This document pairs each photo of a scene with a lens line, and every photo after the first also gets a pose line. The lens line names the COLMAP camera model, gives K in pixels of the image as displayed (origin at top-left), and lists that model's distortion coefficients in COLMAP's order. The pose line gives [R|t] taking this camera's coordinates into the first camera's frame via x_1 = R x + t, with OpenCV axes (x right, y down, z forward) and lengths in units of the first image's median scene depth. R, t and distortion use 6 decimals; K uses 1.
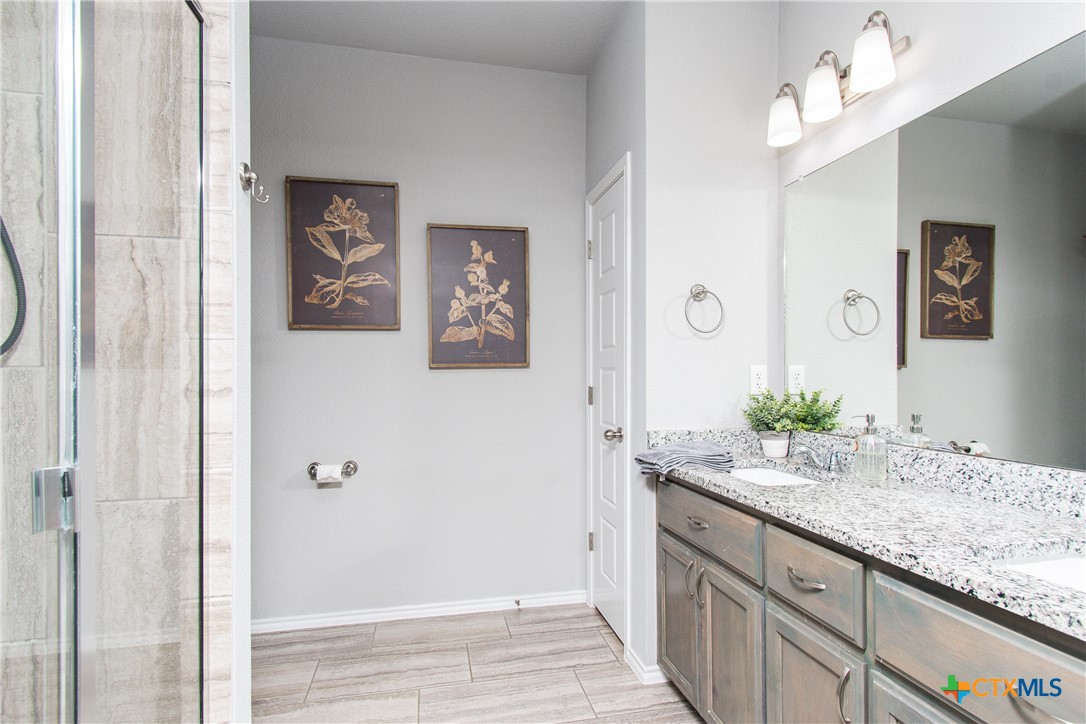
lens RADIAL K [[530.4, 0, 532.7], [0, 530.4, 367.0], [0, 0, 1]] dist [0.003165, -0.001313]
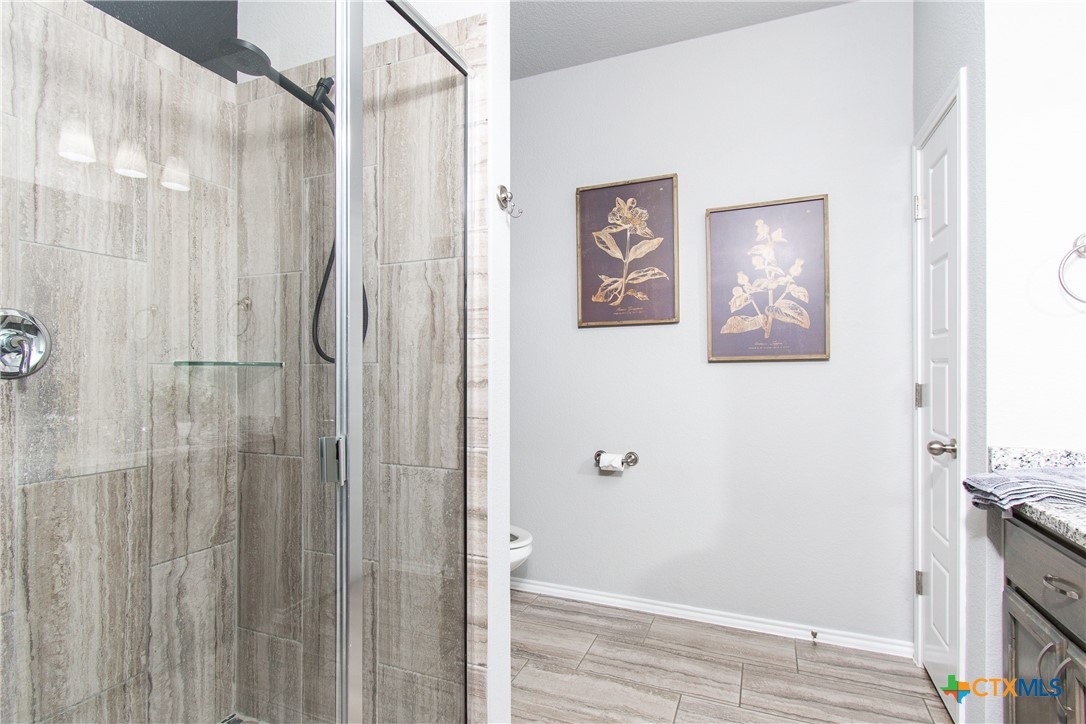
lens RADIAL K [[527.4, 0, 543.0], [0, 527.4, 362.0], [0, 0, 1]] dist [-0.004763, -0.001510]
pose [[0.825514, -0.007016, -0.564338, 0.097929], [0.008522, 0.999964, 0.000033, 0.000440], [0.564318, -0.004836, 0.825544, 0.057430]]
